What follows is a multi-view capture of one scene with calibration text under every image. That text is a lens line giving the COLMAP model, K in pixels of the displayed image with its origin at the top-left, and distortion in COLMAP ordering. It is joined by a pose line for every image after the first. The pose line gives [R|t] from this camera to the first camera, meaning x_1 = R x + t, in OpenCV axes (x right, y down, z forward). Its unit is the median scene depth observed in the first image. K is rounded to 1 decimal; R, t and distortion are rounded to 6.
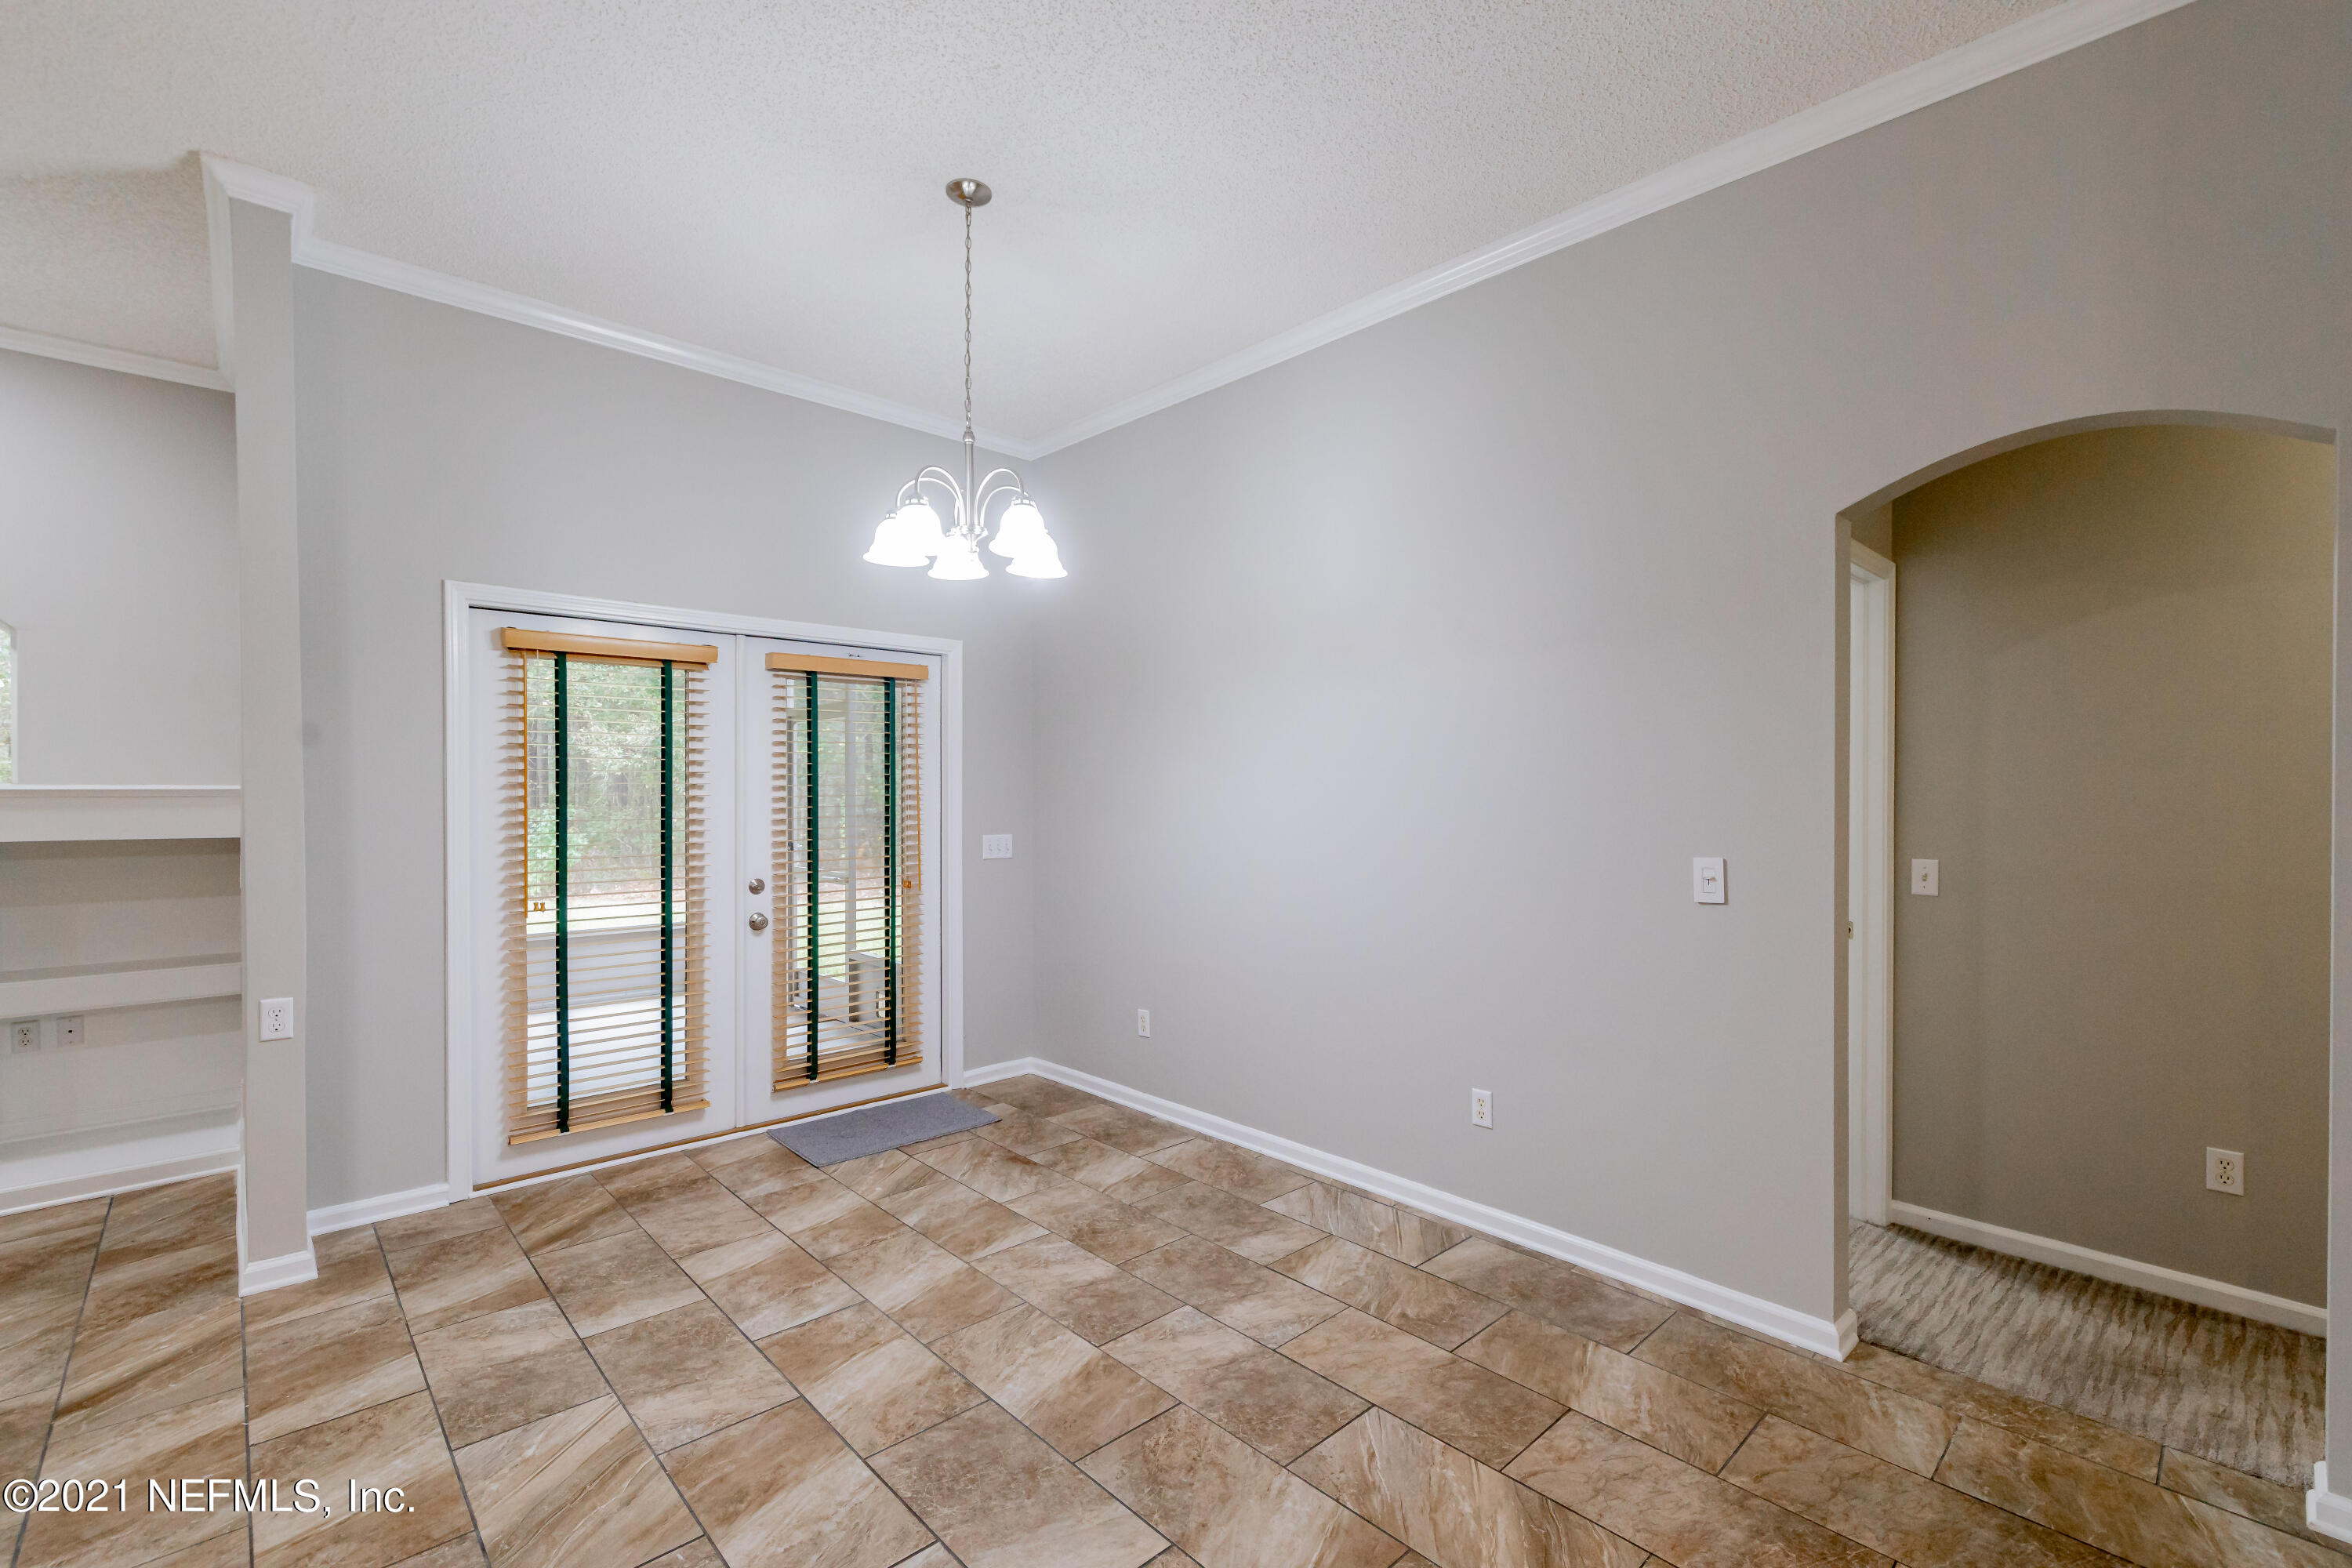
lens RADIAL K [[1041.7, 0, 1169.8], [0, 1041.7, 796.1], [0, 0, 1]] dist [0.000031, 0.001630]
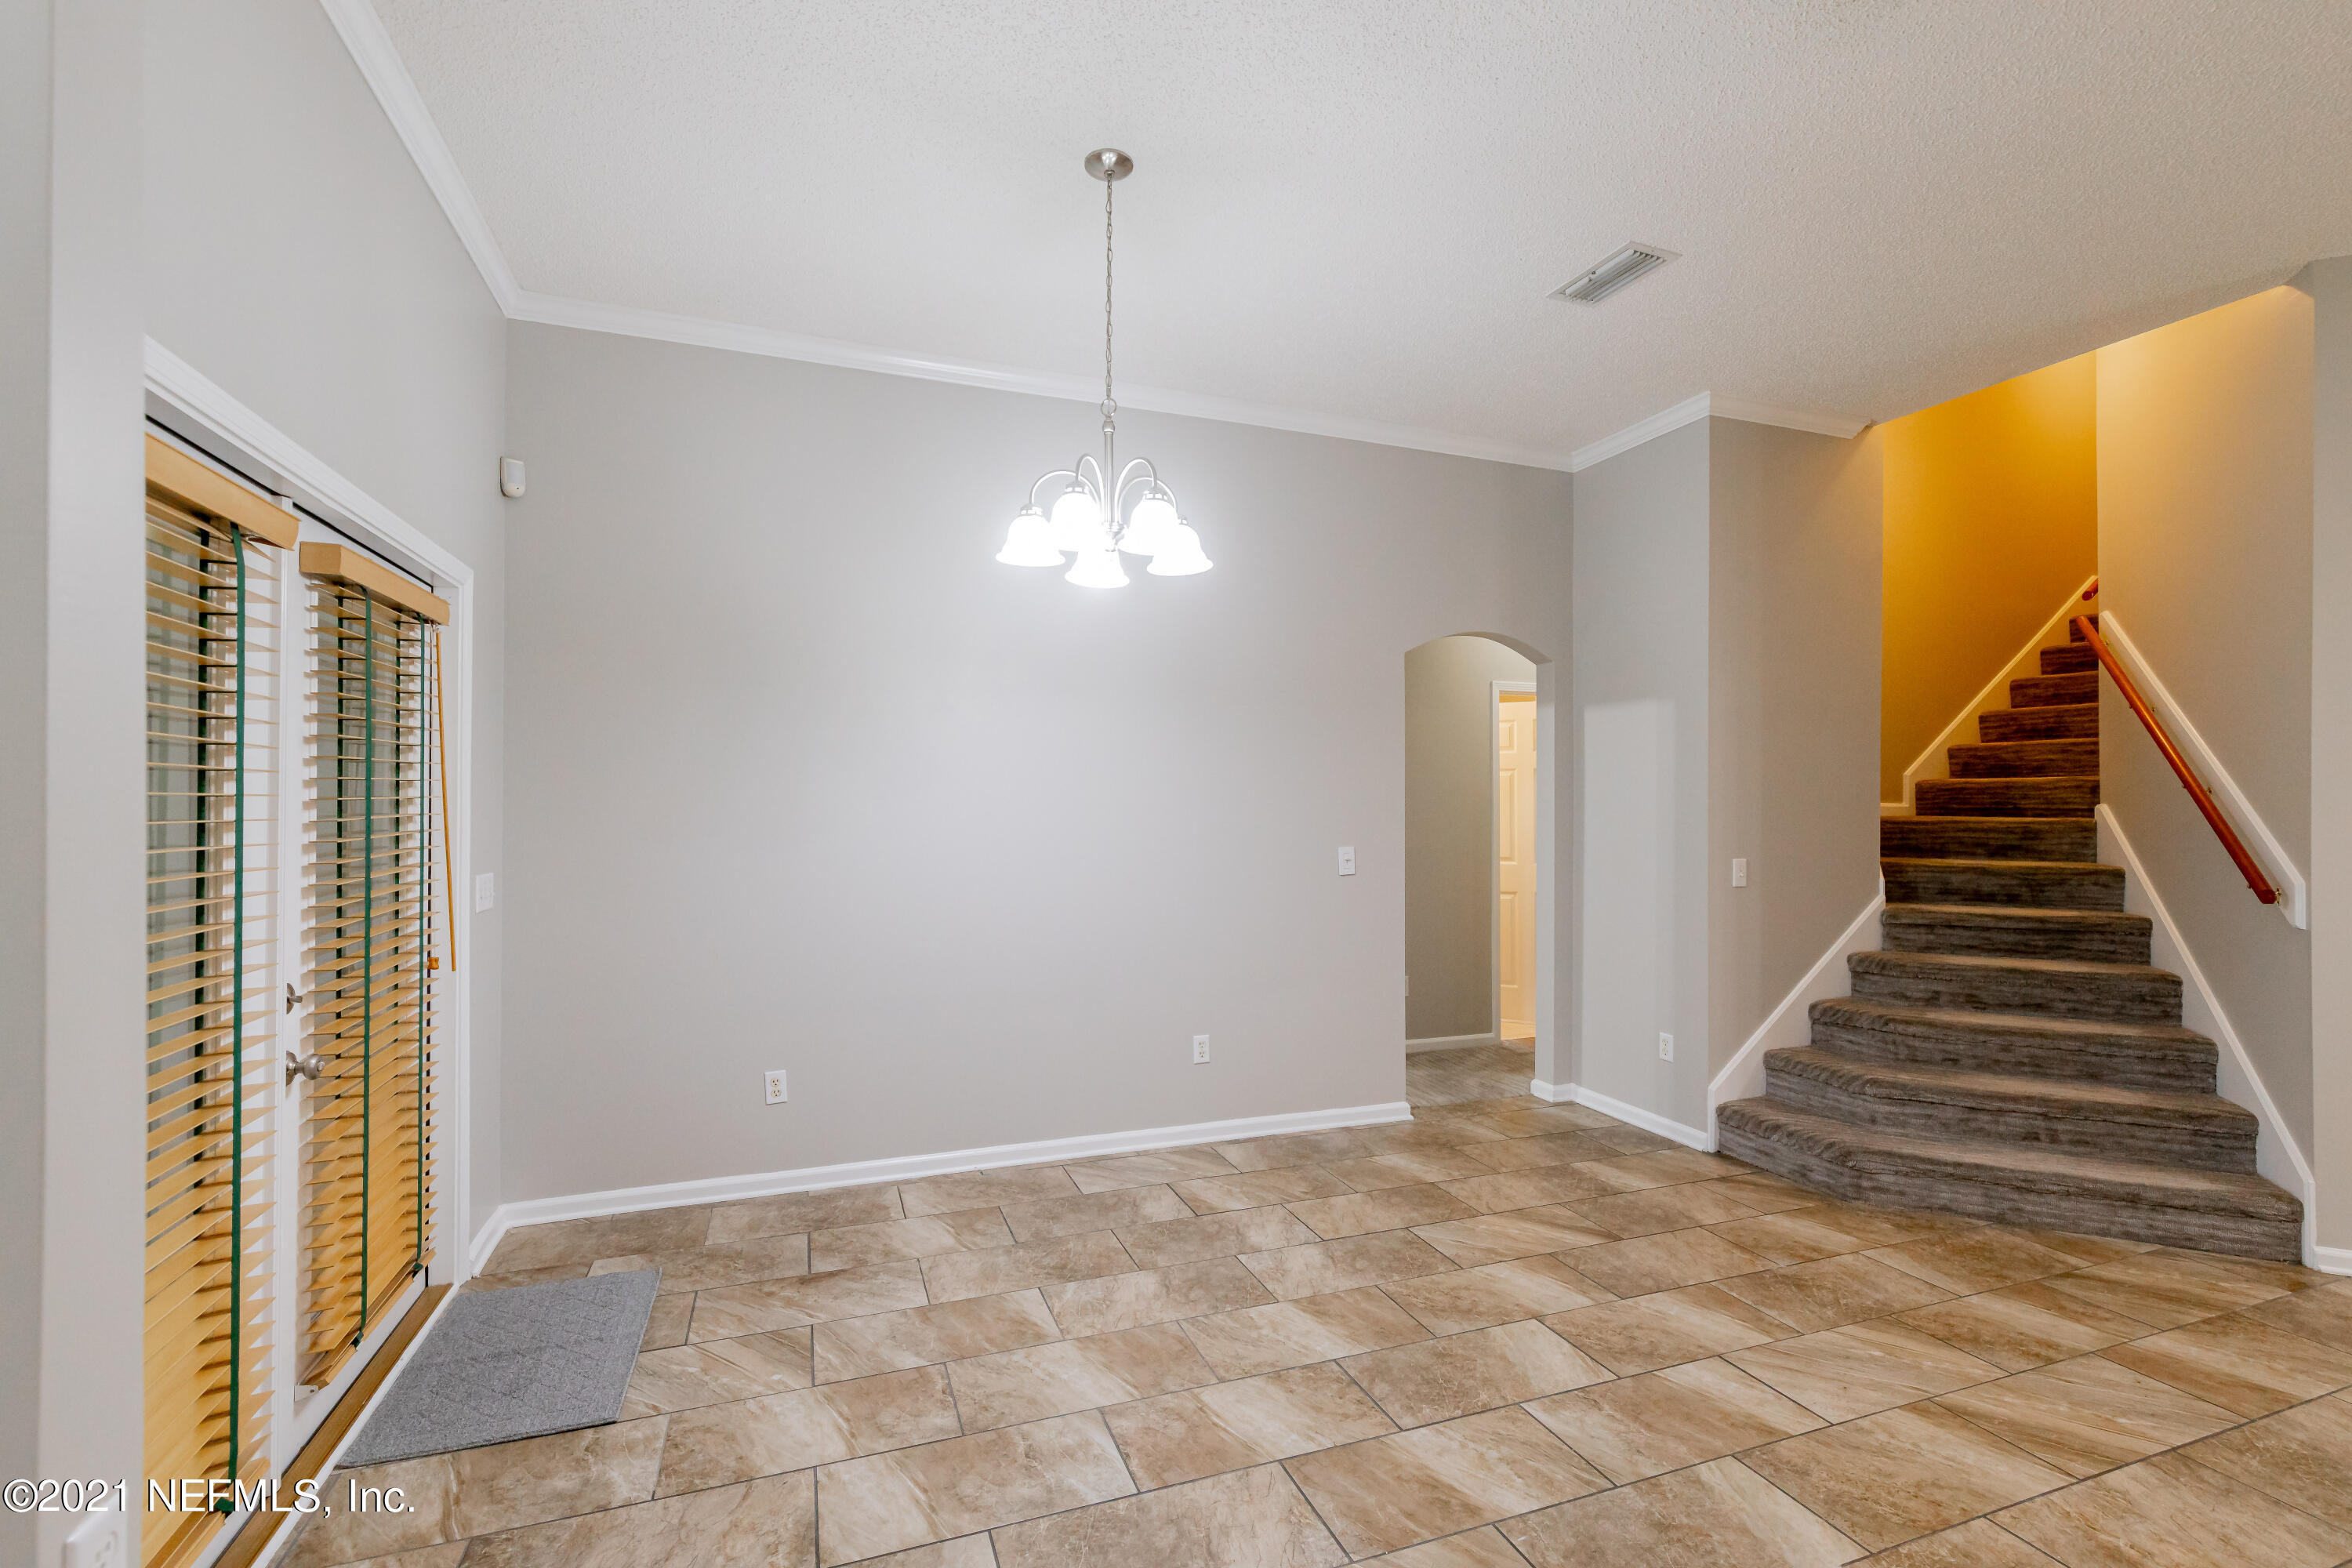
lens RADIAL K [[1041.7, 0, 1173.5], [0, 1041.7, 788.5], [0, 0, 1]] dist [0.000031, 0.001630]
pose [[0.377454, 0.010066, 0.925974, -0.934572], [0.004744, 0.999907, -0.012804, -0.010989], [-0.926016, 0.009226, 0.377371, 0.541656]]
